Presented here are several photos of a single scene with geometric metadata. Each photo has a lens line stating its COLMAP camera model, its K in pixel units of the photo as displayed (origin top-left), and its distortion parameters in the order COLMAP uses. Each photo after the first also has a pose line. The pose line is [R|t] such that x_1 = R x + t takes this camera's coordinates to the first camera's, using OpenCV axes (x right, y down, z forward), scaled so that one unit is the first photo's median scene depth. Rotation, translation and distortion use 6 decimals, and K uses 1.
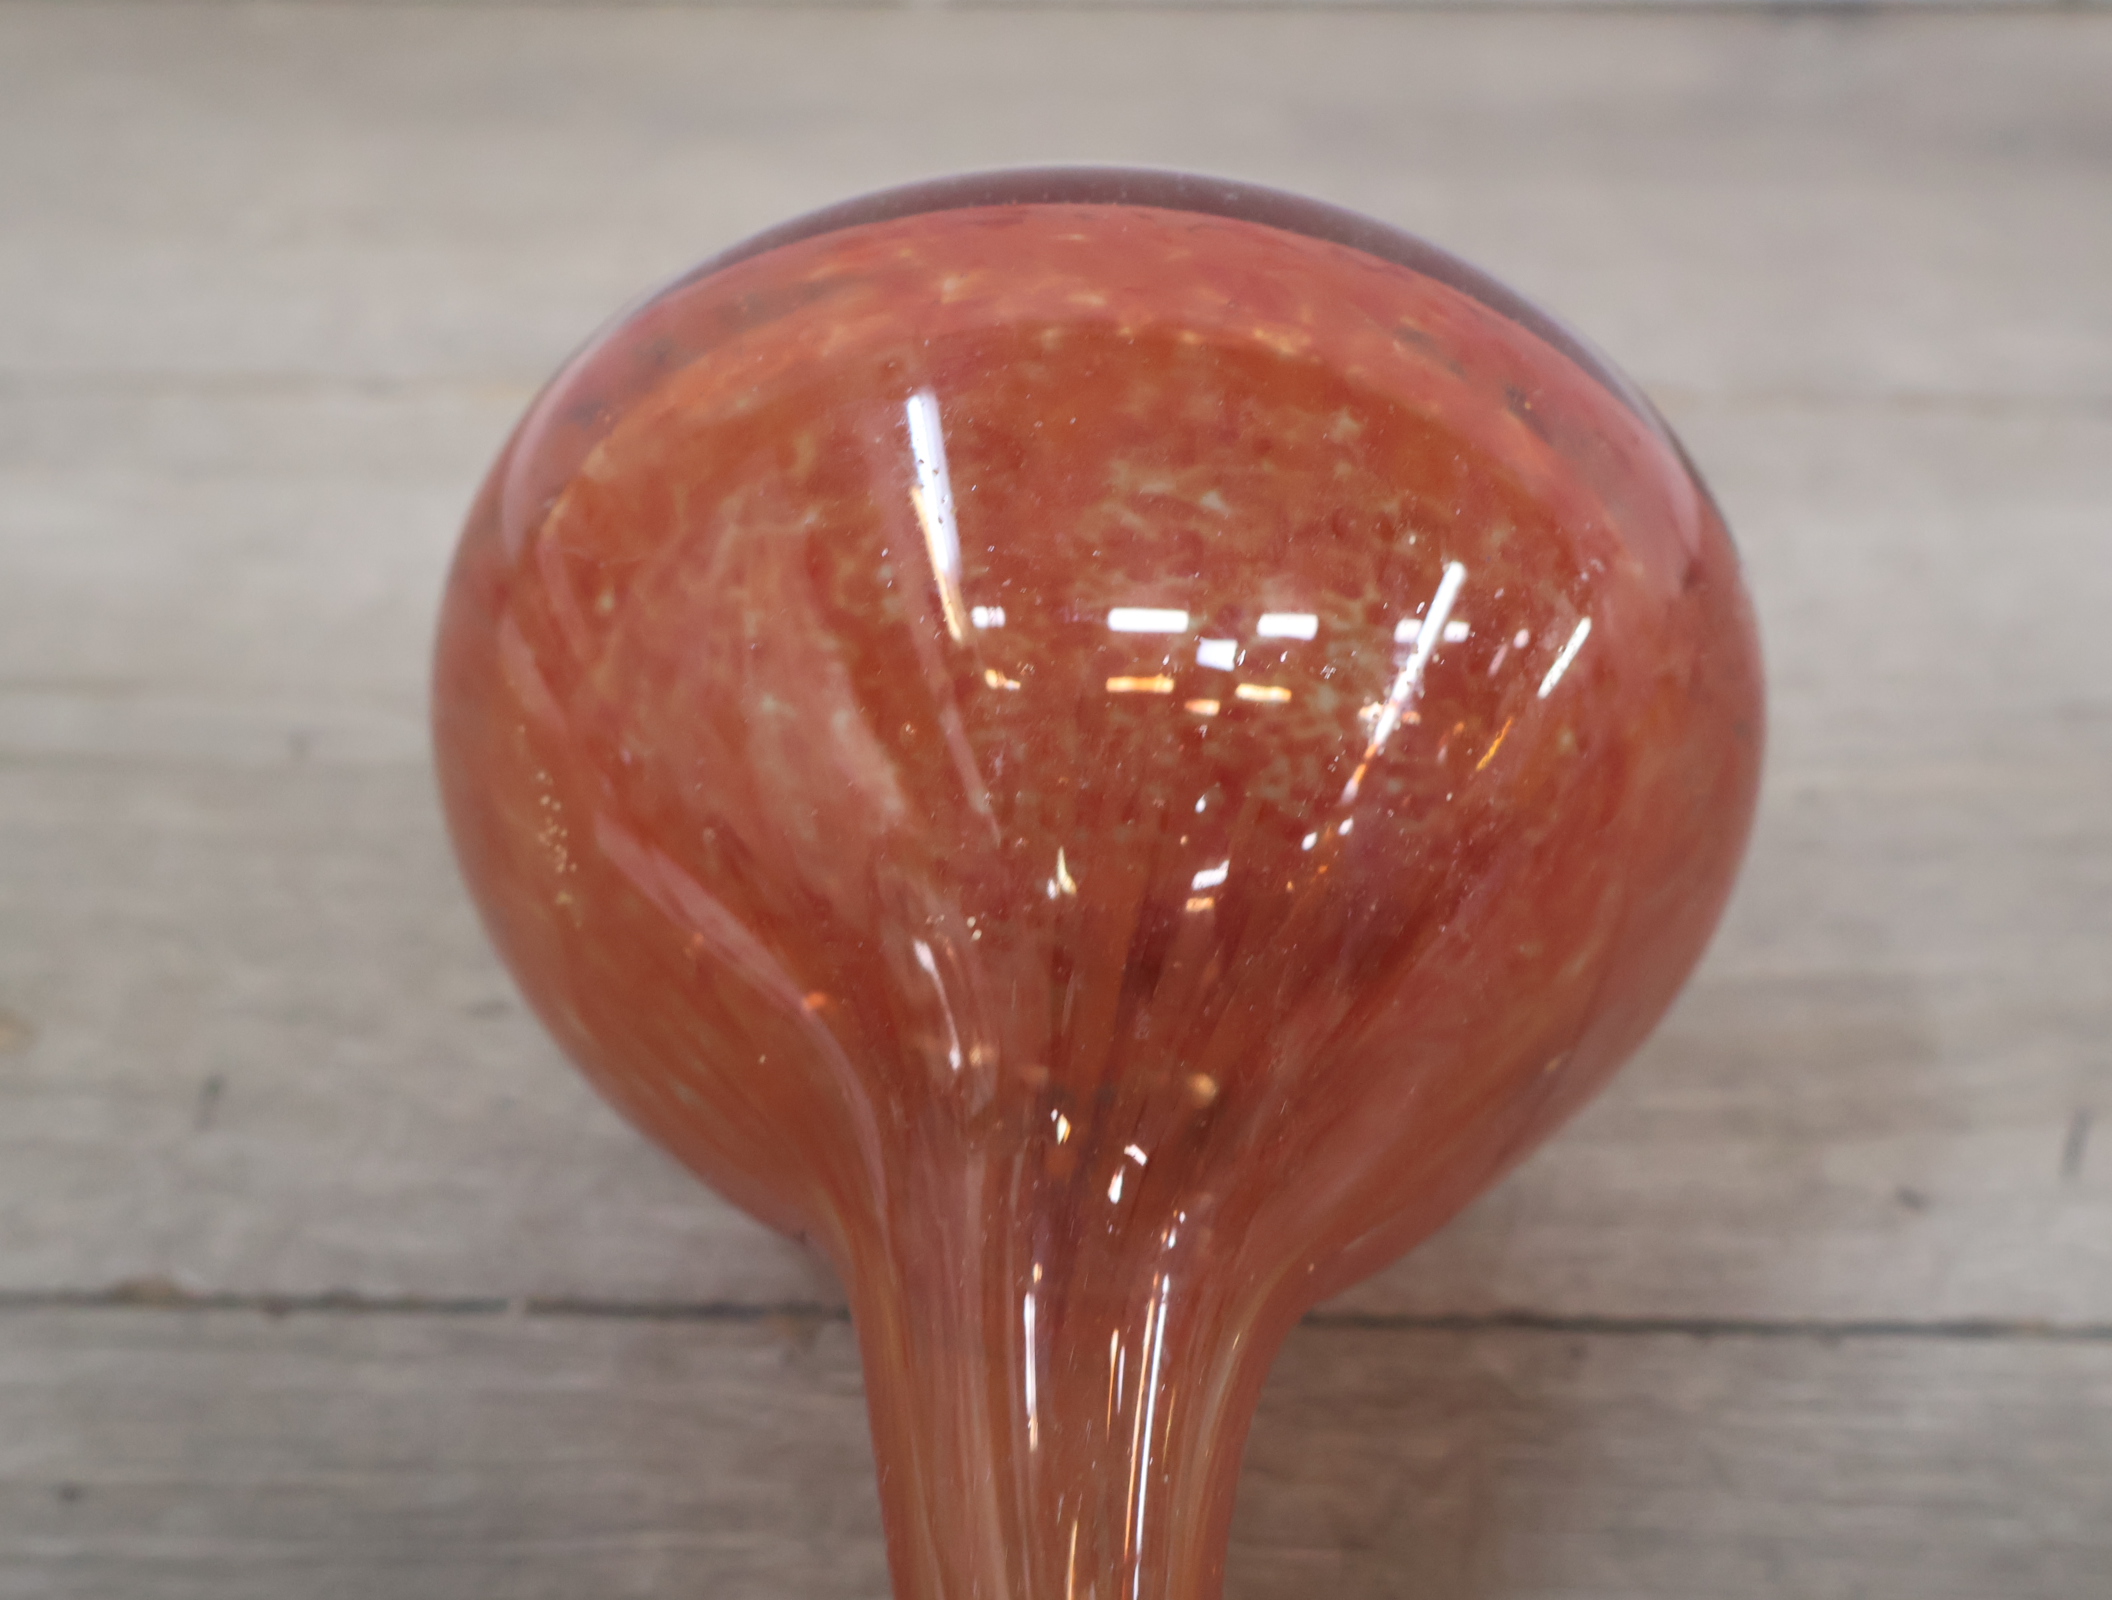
lens RADIAL K [[2345.6, 0, 1052.6], [0, 2345.6, 820.1], [0, 0, 1]] dist [0.009702, 0.000000]
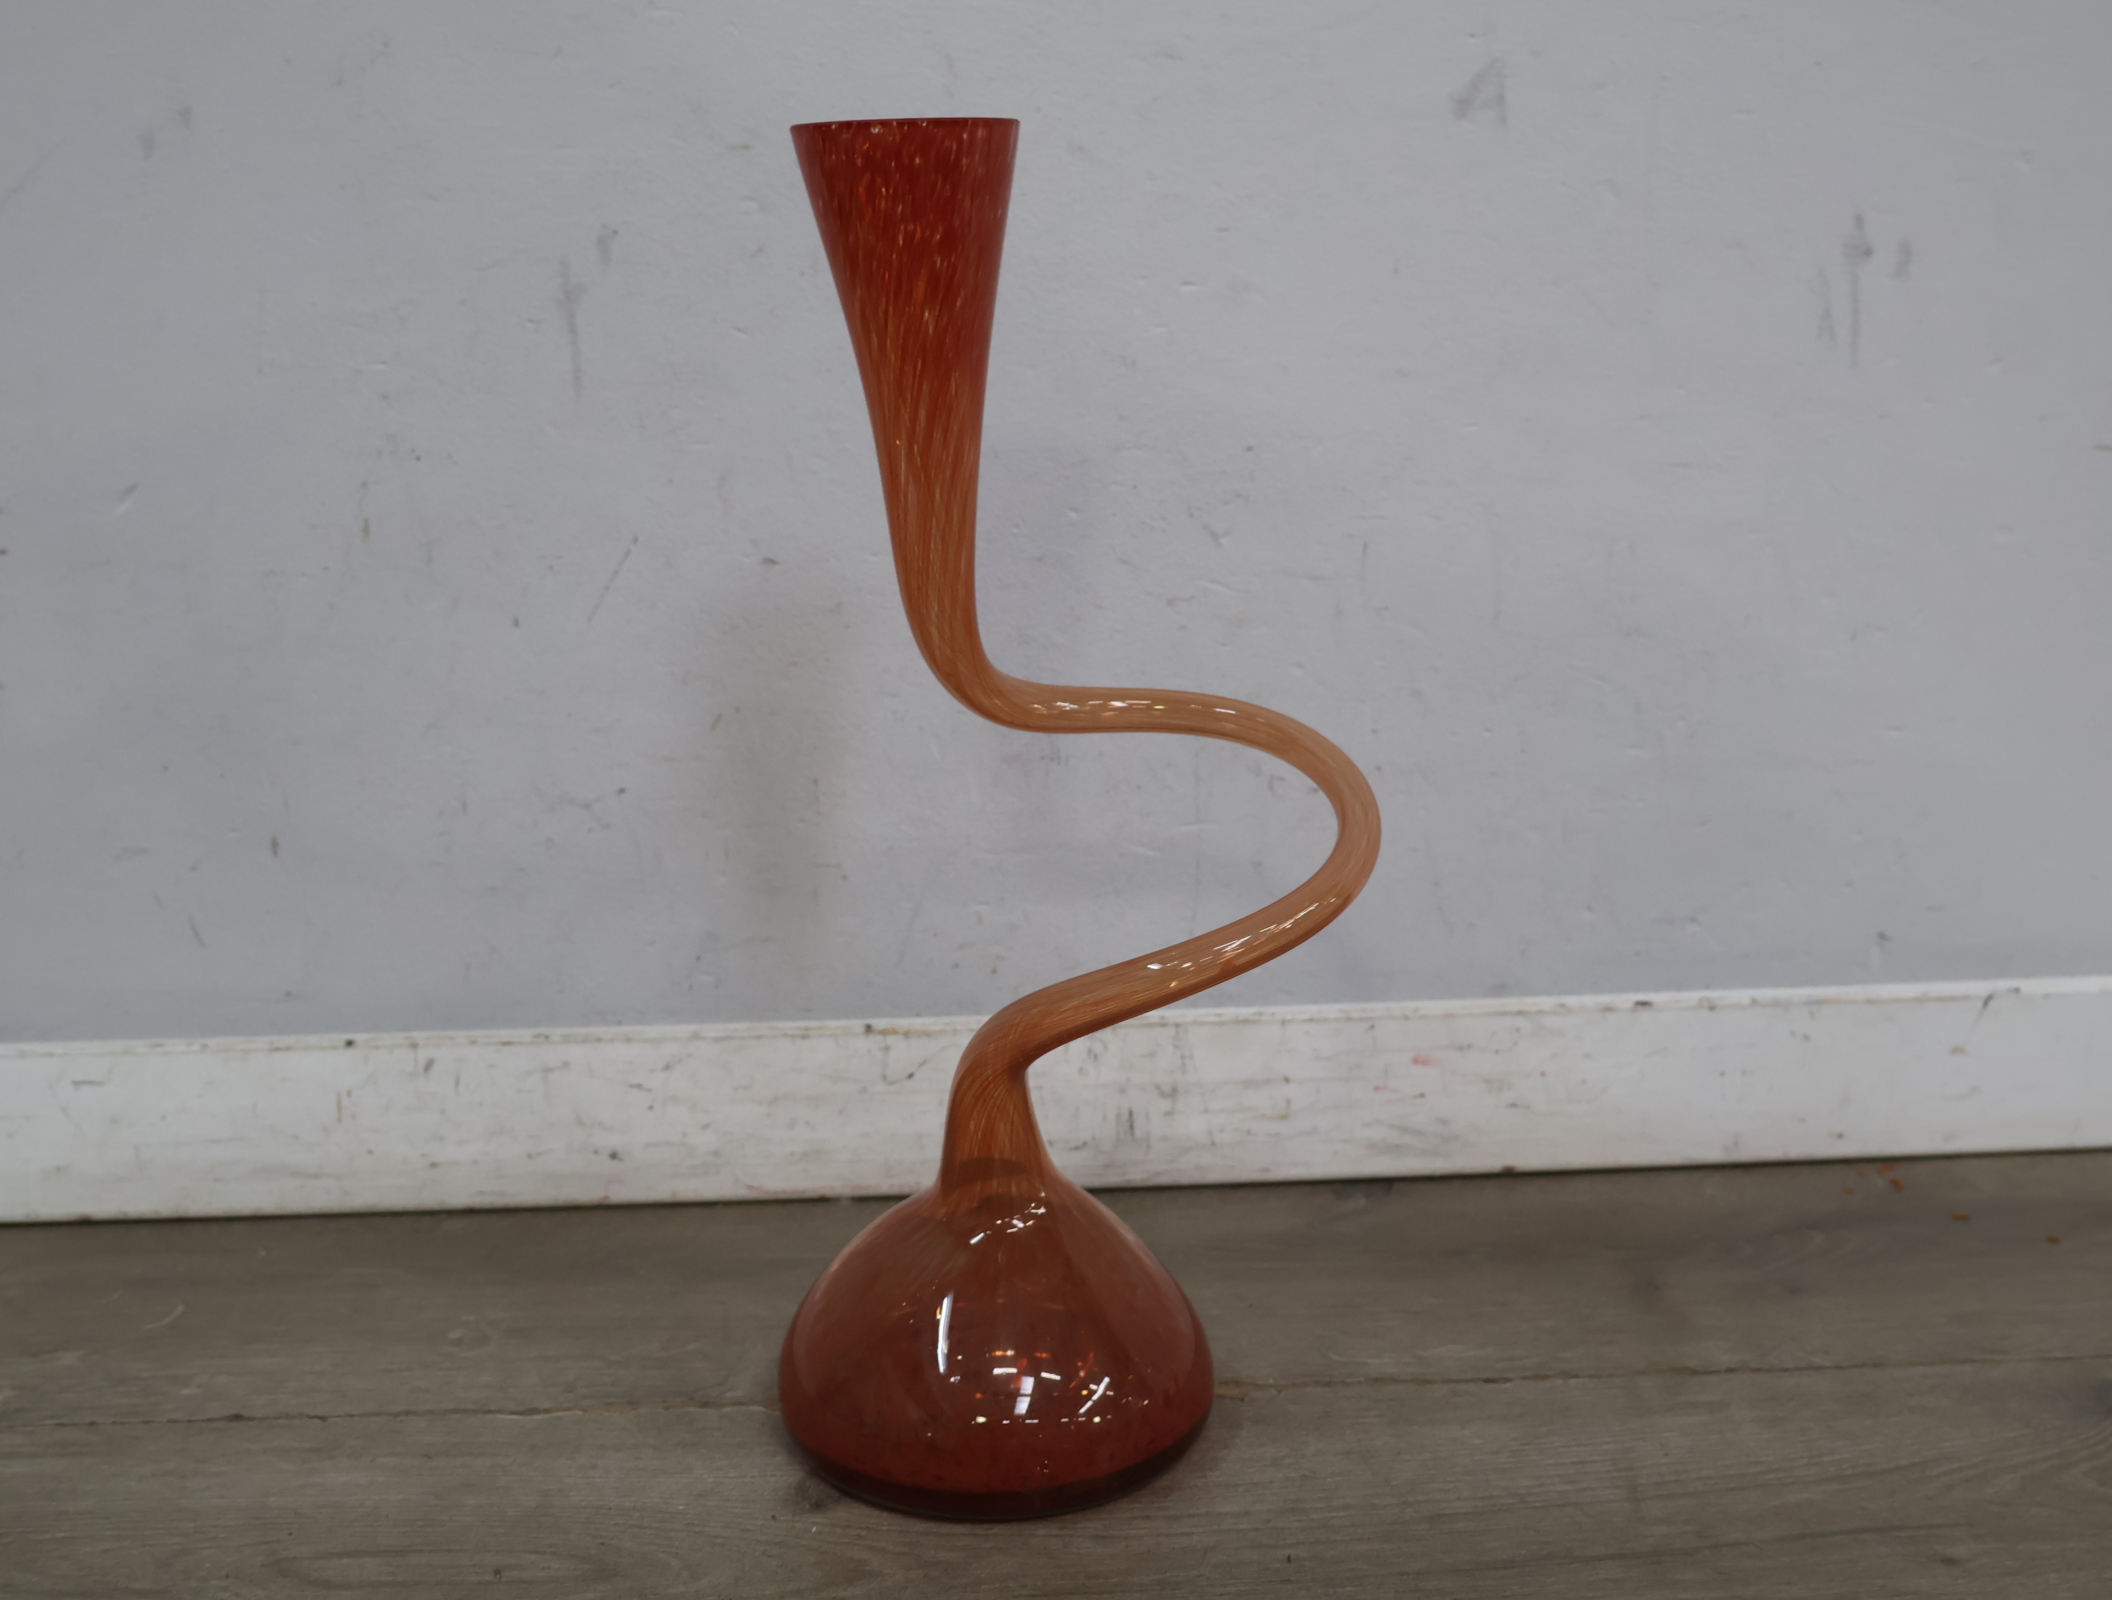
lens RADIAL K [[2345.6, 0, 1049.3], [0, 2345.6, 800.6], [0, 0, 1]] dist [0.009702, 0.000000]
pose [[0.998965, -0.037635, 0.025555, 0.124520], [0.045394, 0.861296, -0.506071, 0.517583], [-0.002964, 0.506707, 0.862113, -1.197489]]
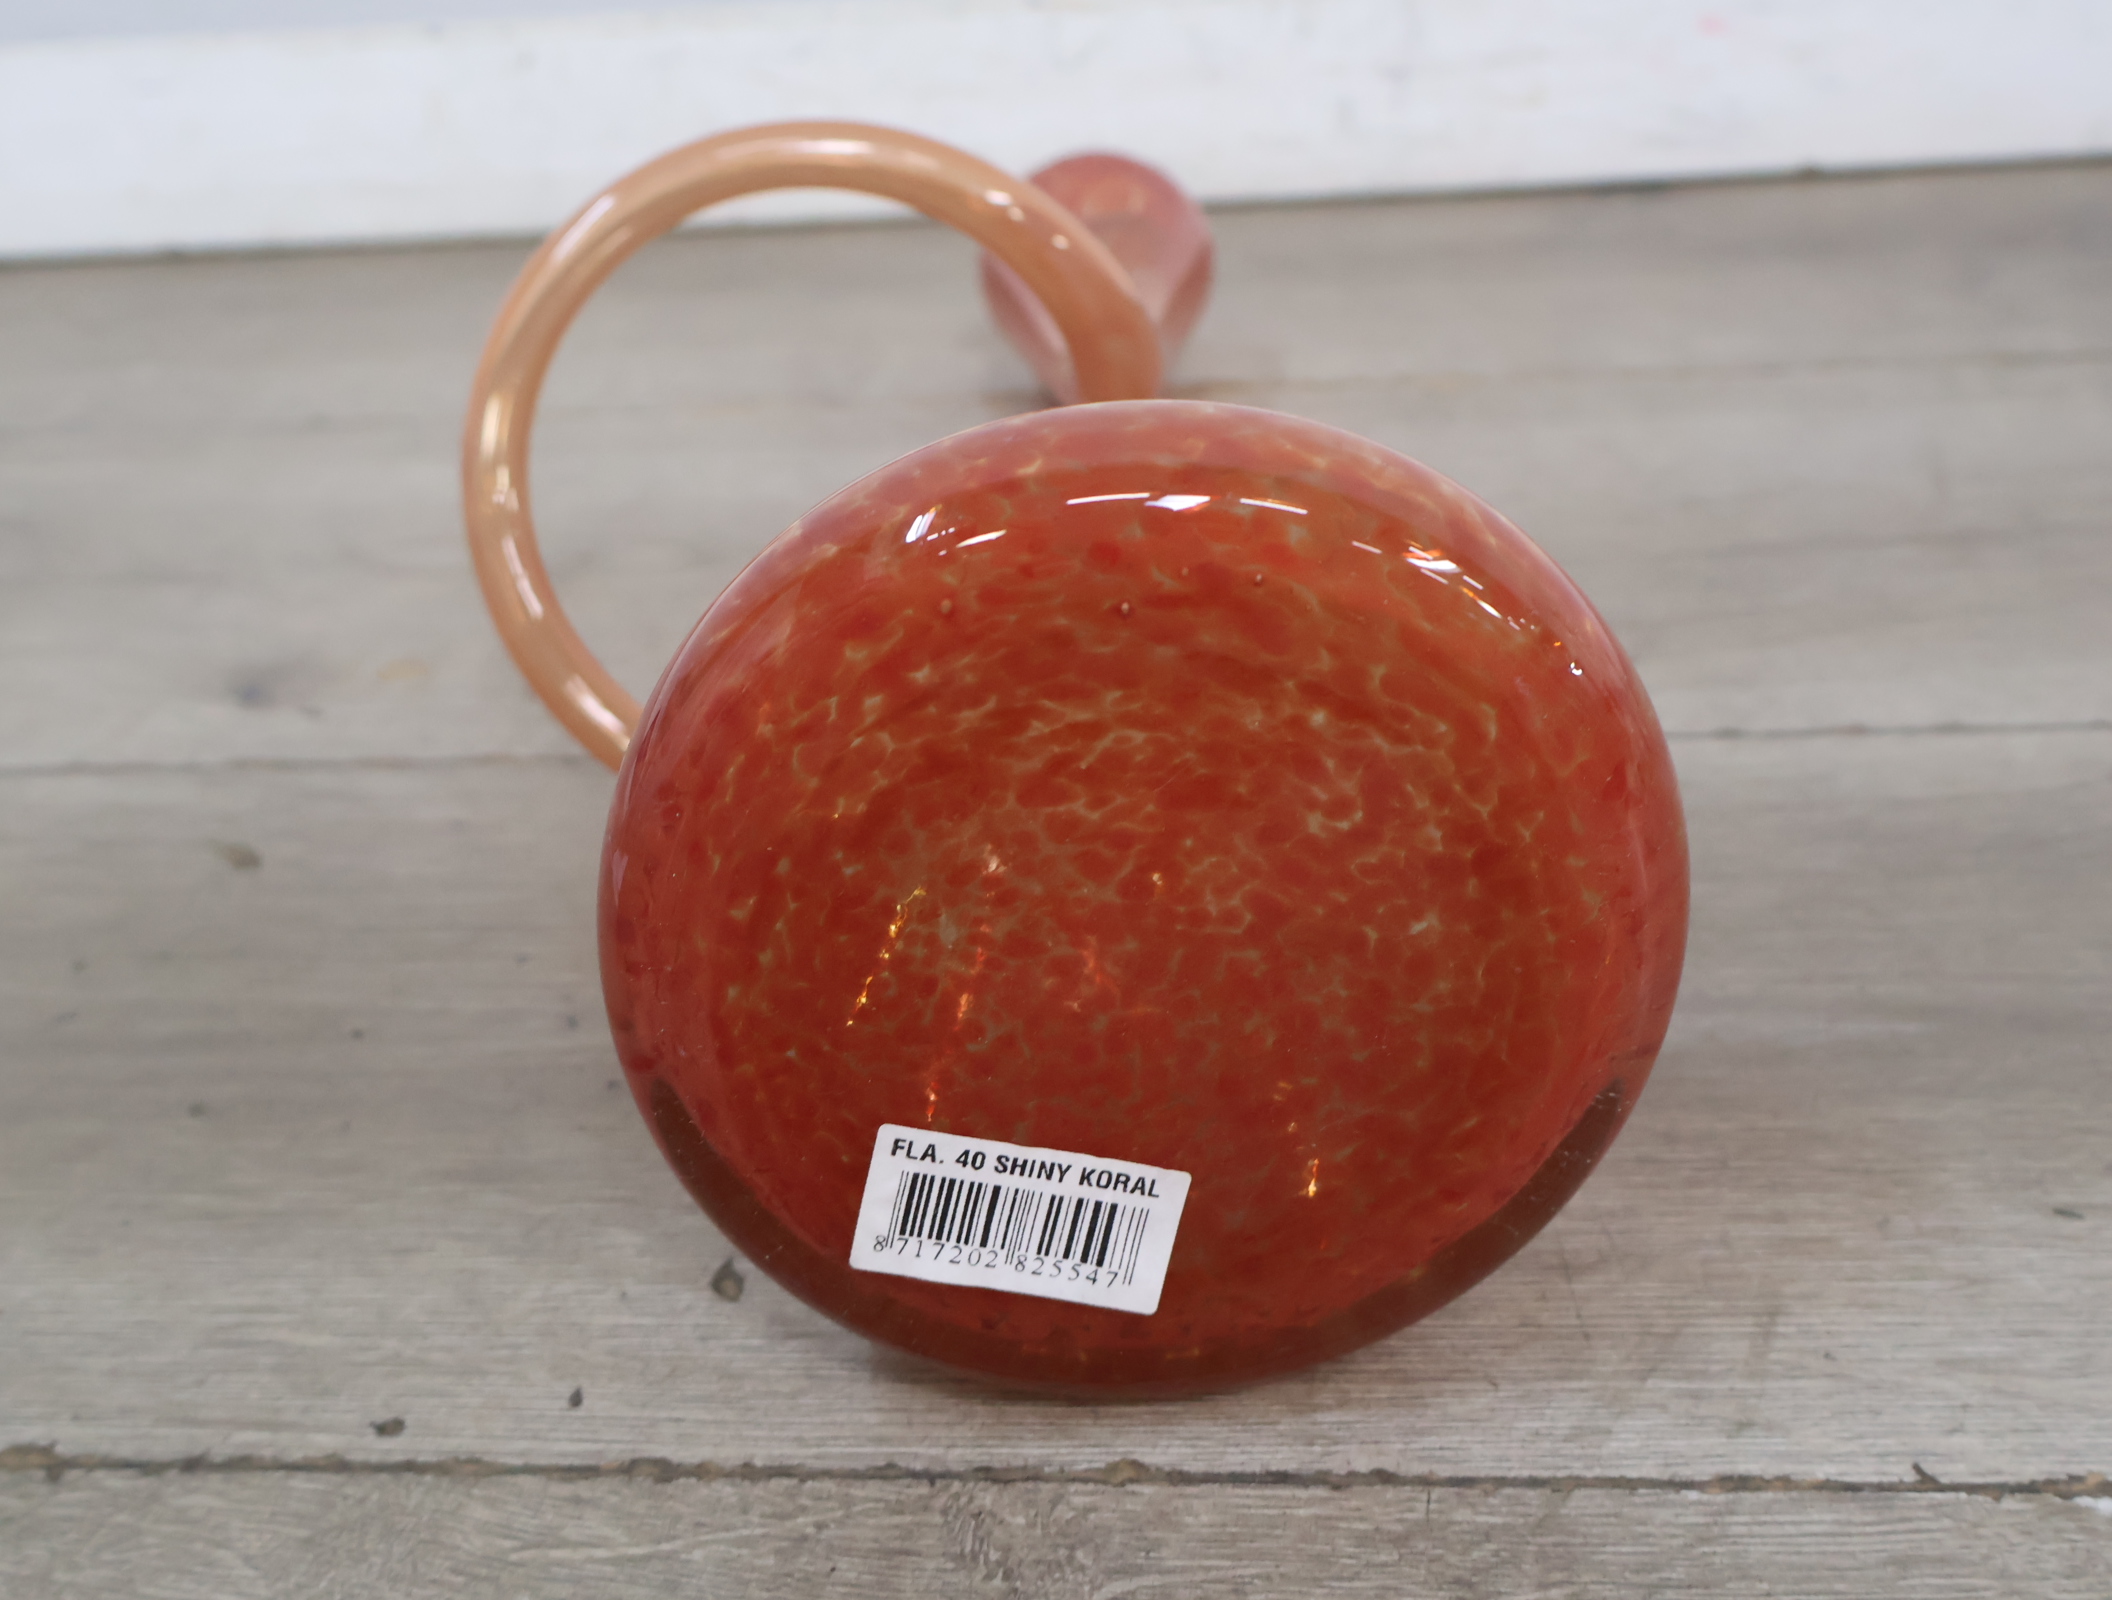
lens RADIAL K [[2345.6, 0, 1044.9], [0, 2345.6, 813.4], [0, 0, 1]] dist [0.009702, 0.000000]
pose [[0.994372, -0.030422, -0.101481, 0.207646], [0.008901, 0.978488, -0.206114, 0.613715], [0.105569, 0.204051, 0.973252, -0.682714]]
